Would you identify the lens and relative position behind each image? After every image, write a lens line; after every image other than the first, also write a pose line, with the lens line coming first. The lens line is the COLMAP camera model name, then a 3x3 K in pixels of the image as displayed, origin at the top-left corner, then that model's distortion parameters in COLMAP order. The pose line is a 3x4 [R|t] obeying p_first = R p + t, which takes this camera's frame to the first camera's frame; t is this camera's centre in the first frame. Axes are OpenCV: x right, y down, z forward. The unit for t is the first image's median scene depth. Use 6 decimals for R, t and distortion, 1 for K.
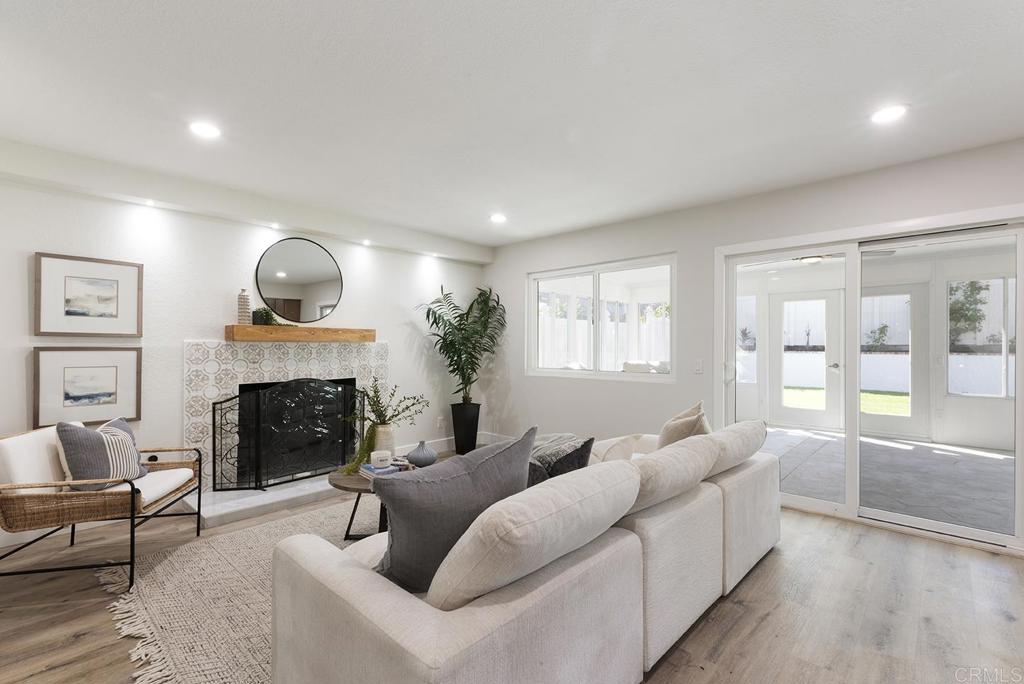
lens RADIAL K [[464.2, 0, 512.0], [0, 464.2, 342.0], [0, 0, 1]] dist [0.000820, -0.000322]
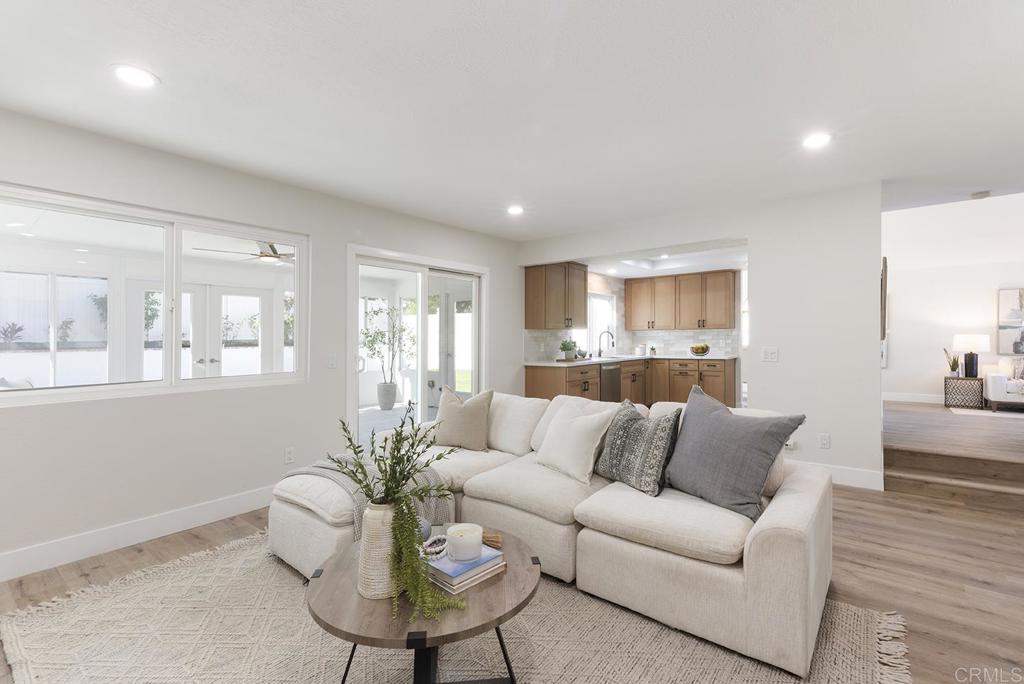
lens RADIAL K [[456.4, 0, 513.6], [0, 456.4, 336.0], [0, 0, 1]] dist [-0.001426, 0.000360]
pose [[-0.080164, 0.003490, 0.996776, -0.386796], [0.002550, 0.999991, -0.003296, 0.002657], [-0.996778, 0.002277, -0.080173, 0.471697]]
